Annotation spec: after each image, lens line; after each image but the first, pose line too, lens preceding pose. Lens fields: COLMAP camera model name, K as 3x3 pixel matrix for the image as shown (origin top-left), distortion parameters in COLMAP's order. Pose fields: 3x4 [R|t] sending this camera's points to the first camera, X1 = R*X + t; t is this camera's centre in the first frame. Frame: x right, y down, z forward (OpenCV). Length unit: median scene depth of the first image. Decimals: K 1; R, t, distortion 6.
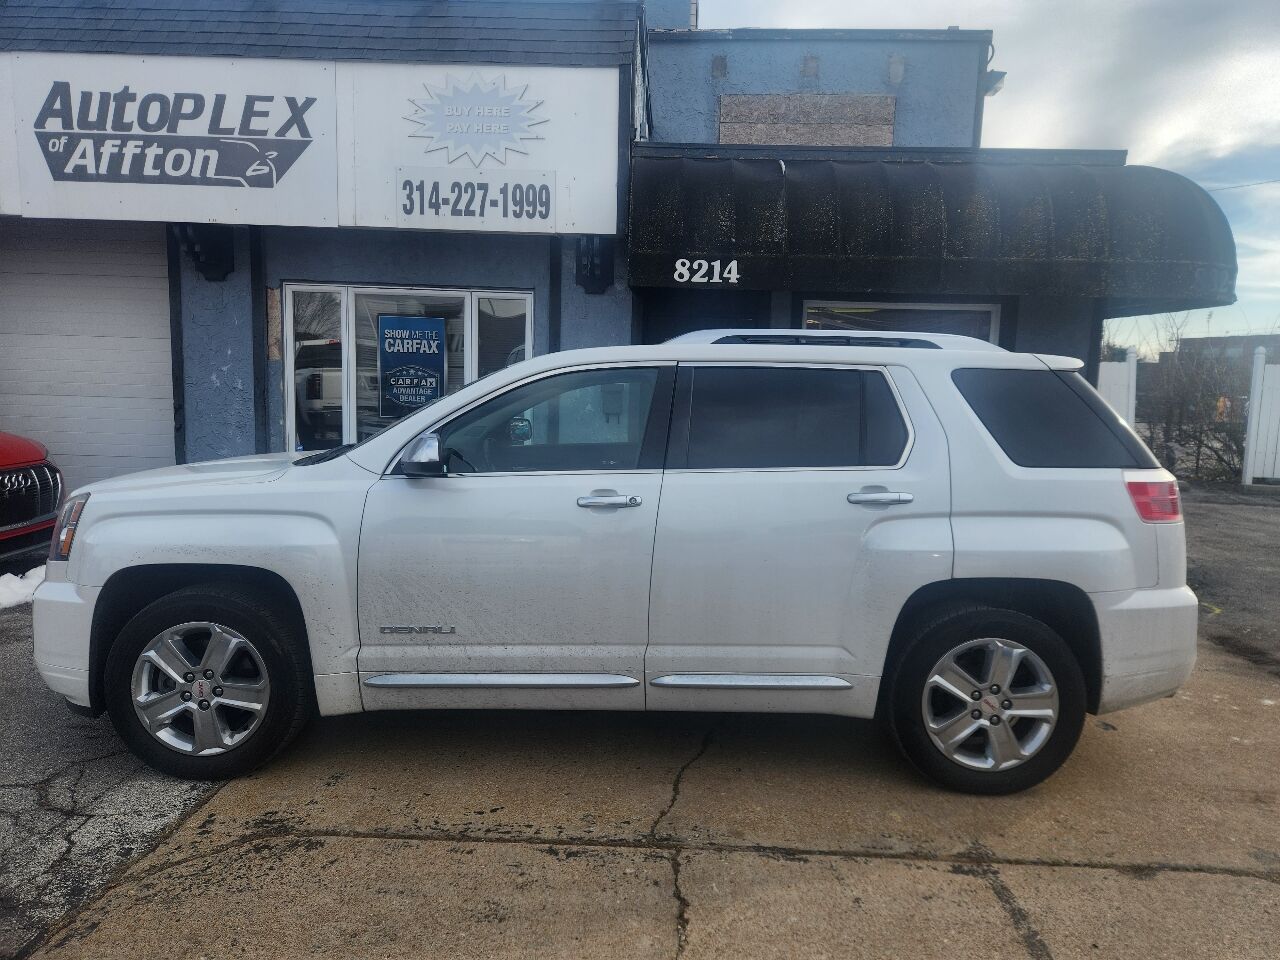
lens RADIAL K [[818.0, 0, 642.0], [0, 818.0, 476.3], [0, 0, 1]] dist [0.073225, -0.054547]
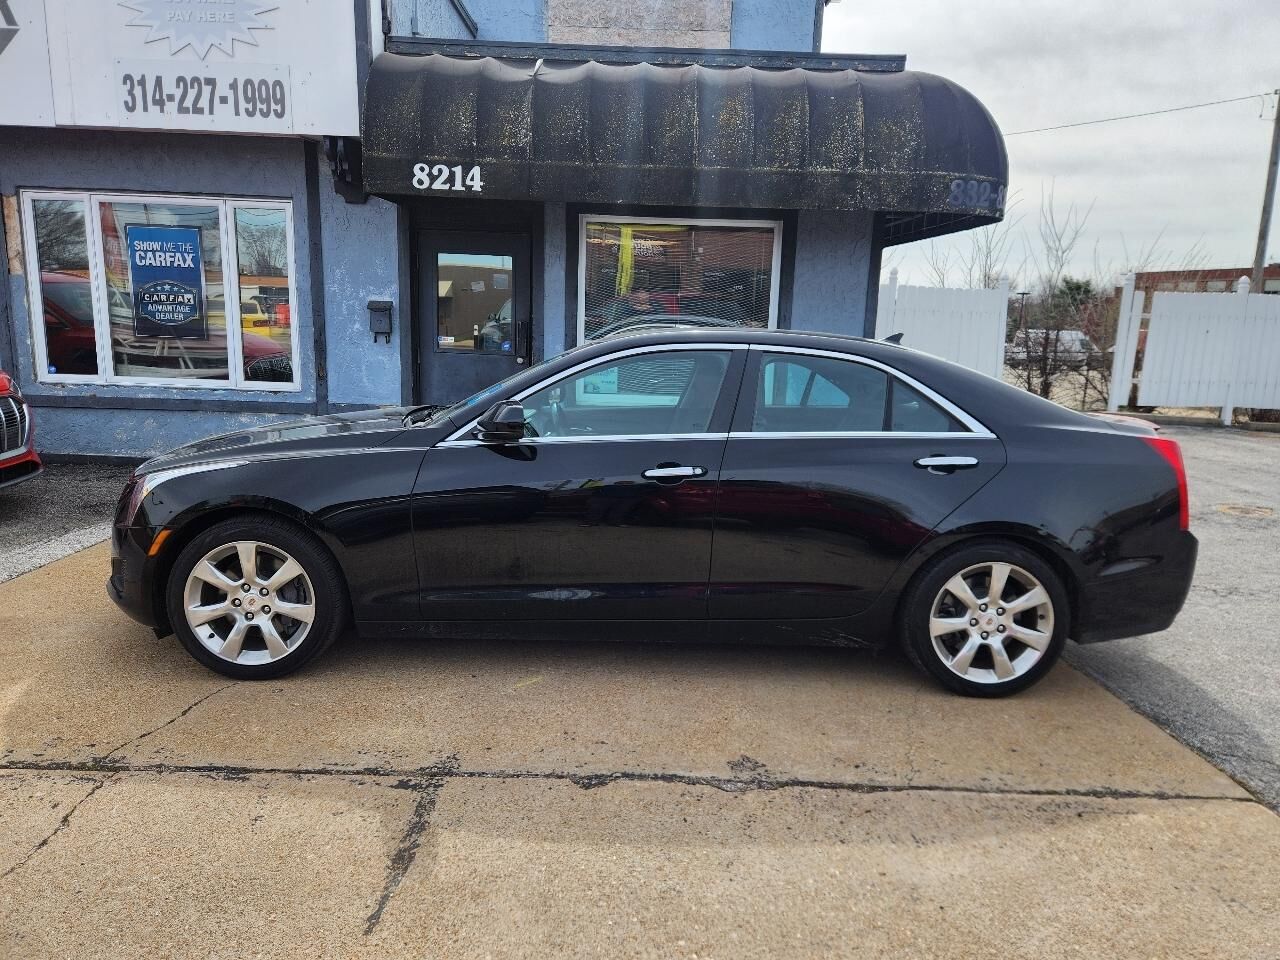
lens RADIAL K [[824.7, 0, 633.2], [0, 824.7, 472.0], [0, 0, 1]] dist [0.068405, -0.053970]
pose [[0.999653, -0.002313, 0.026228, 0.252070], [0.000509, 0.997647, 0.068551, 0.019341], [-0.026325, -0.068514, 0.997303, 0.023340]]
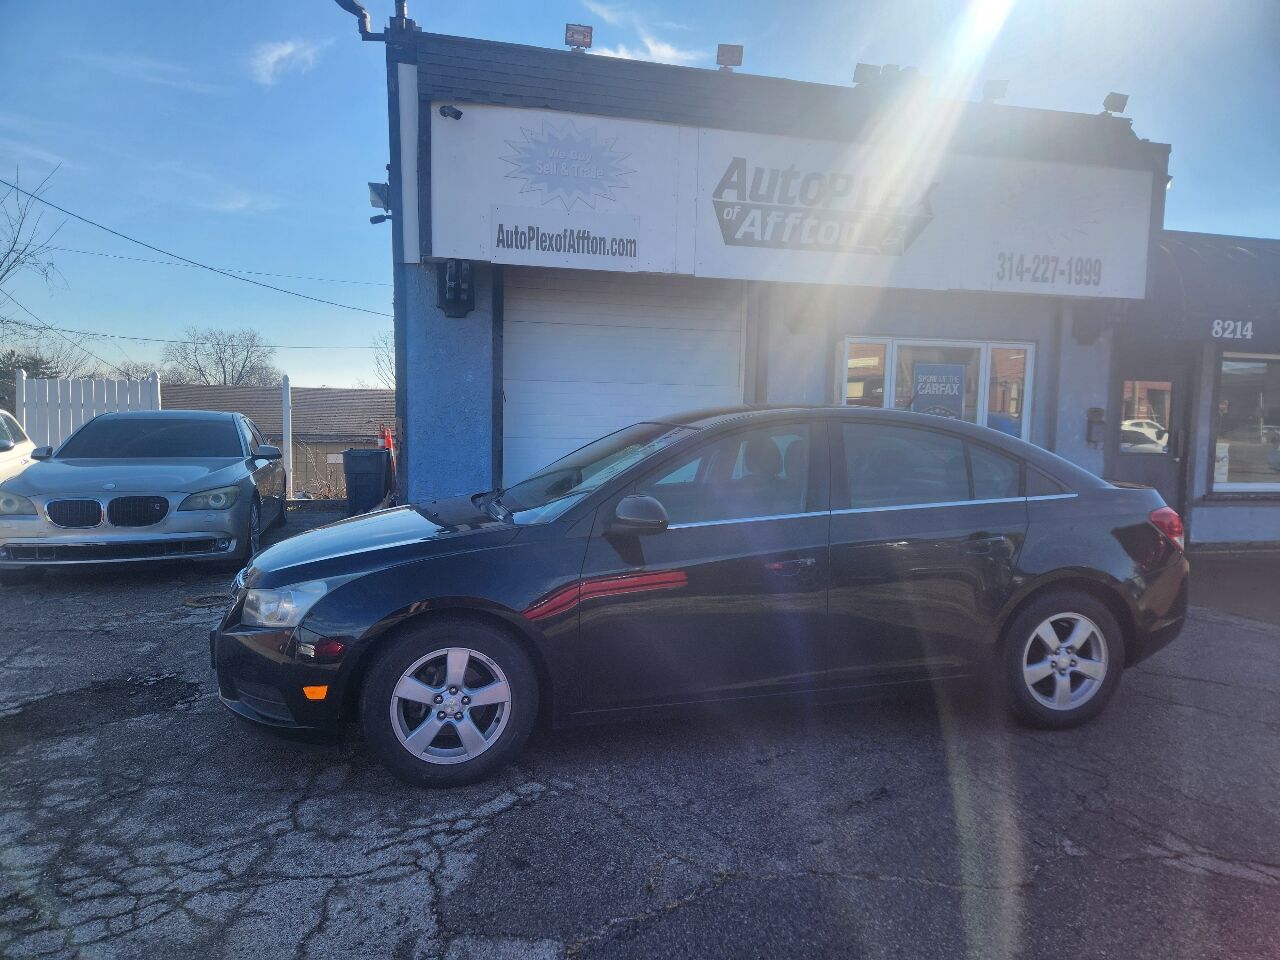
lens RADIAL K [[776.1, 0, 636.9], [0, 776.1, 475.8], [0, 0, 1]] dist [0.053847, -0.037974]
pose [[0.966436, -0.034113, 0.254634, -1.095100], [0.043426, 0.998574, -0.031040, -0.021235], [-0.253212, 0.041055, 0.966539, 0.044837]]
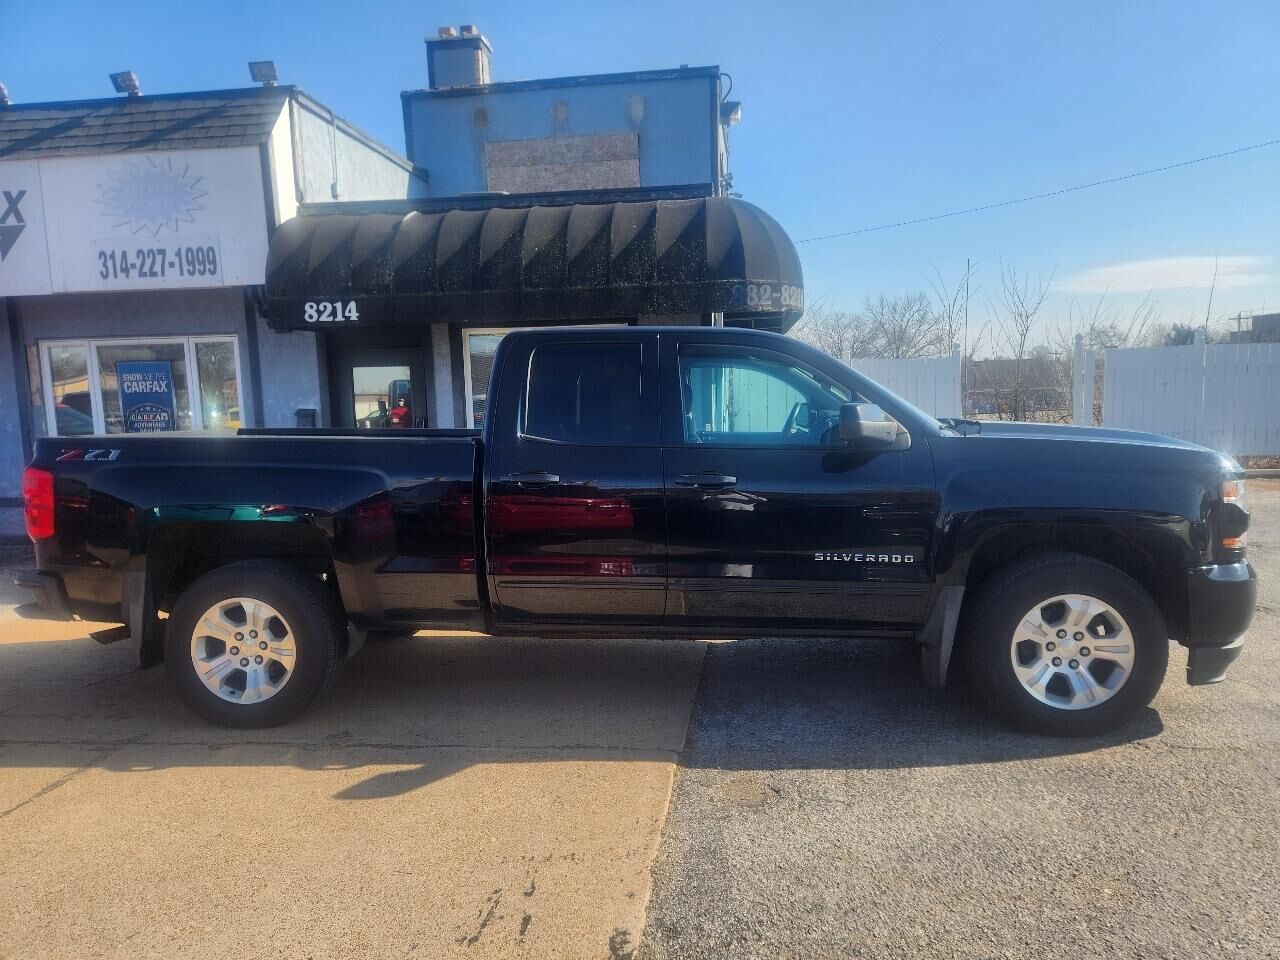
lens RADIAL K [[820.6, 0, 642.8], [0, 820.6, 484.3], [0, 0, 1]] dist [0.073751, -0.050477]
pose [[0.994362, -0.047399, -0.094853, 0.595818], [0.046587, 0.998856, -0.010759, 0.030072], [0.095254, 0.006280, 0.995433, -0.135628]]
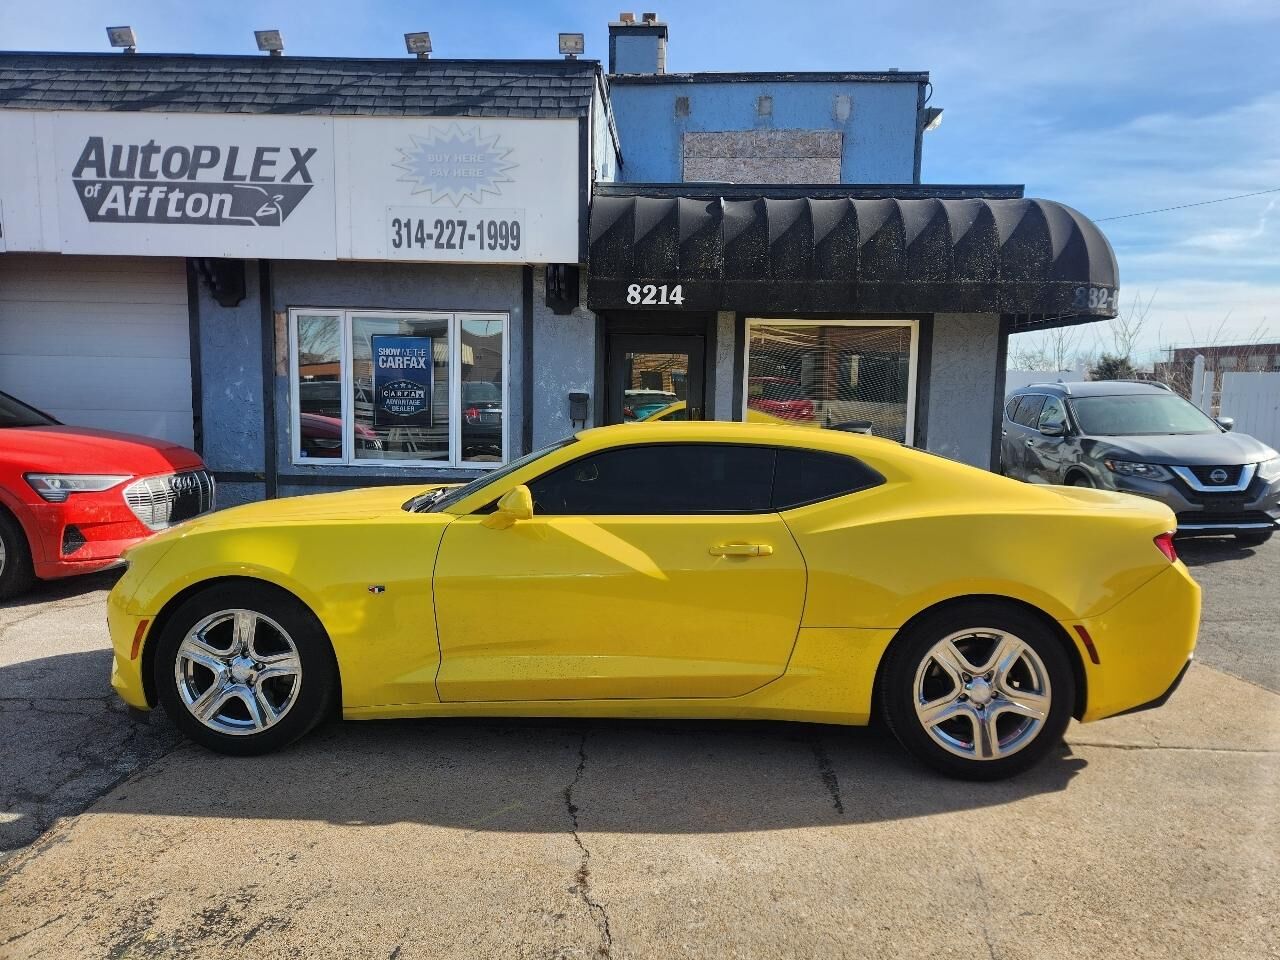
lens RADIAL K [[820.6, 0, 642.8], [0, 820.6, 484.3], [0, 0, 1]] dist [0.073751, -0.050477]
pose [[0.999935, -0.010458, -0.004504, 0.060801], [0.010407, 0.999885, -0.011051, 0.028494], [0.004619, 0.011003, 0.999929, -0.148938]]
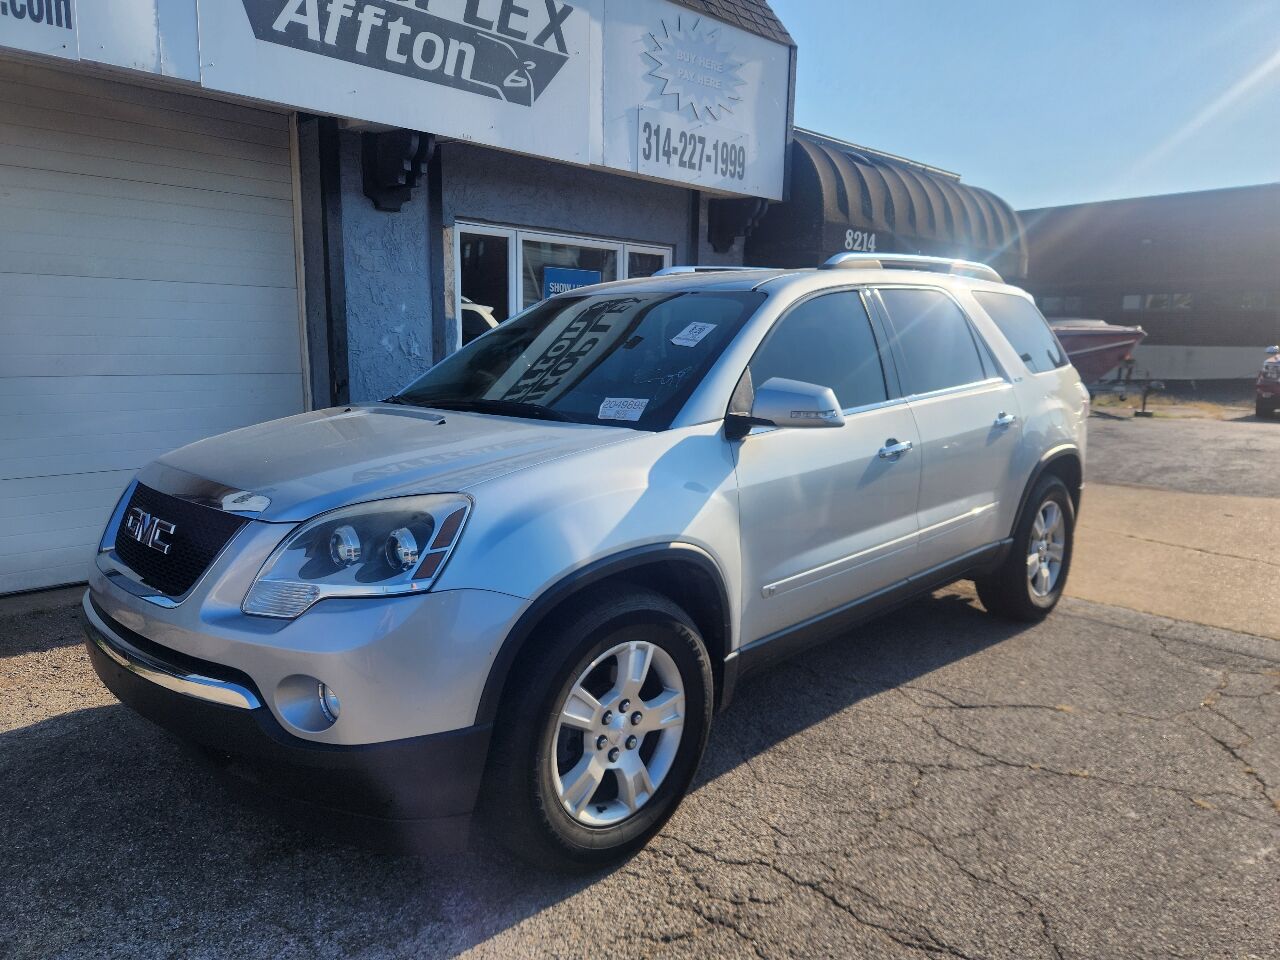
lens RADIAL K [[843.6, 0, 619.4], [0, 843.6, 450.9], [0, 0, 1]] dist [0.071994, -0.064134]
pose [[0.716151, -0.110373, 0.689163, -0.994385], [0.095740, 0.993618, 0.059644, -0.054559], [-0.691348, 0.023266, 0.722147, 0.348148]]
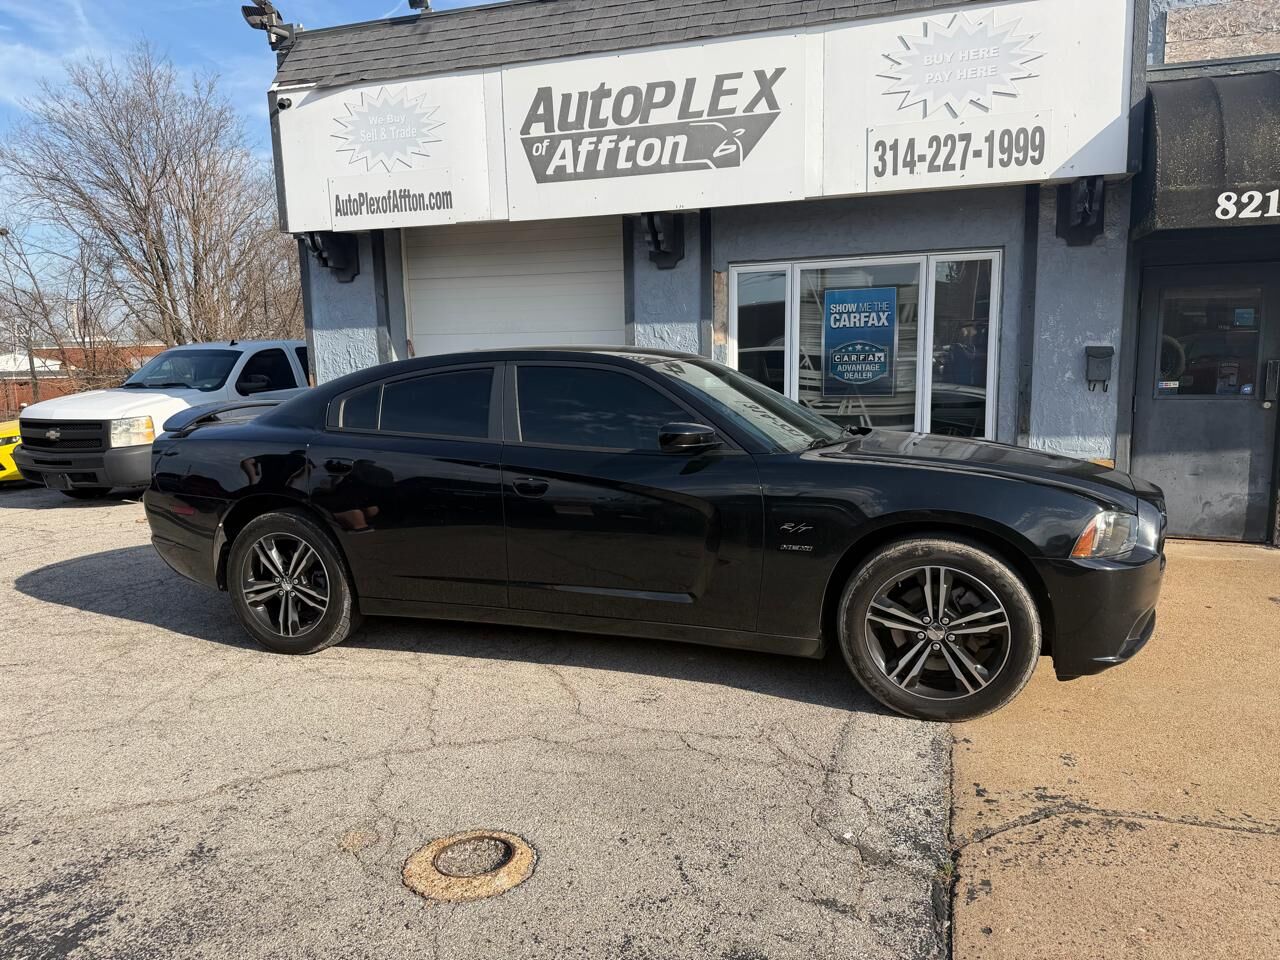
lens RADIAL K [[838.8, 0, 670.5], [0, 838.8, 480.6], [0, 0, 1]] dist [0.044737, -0.059159]
pose [[0.965711, -0.011418, -0.259367, -0.268341], [0.015613, 0.999778, 0.014121, 0.010220], [0.259149, -0.017686, 0.965676, 0.008176]]
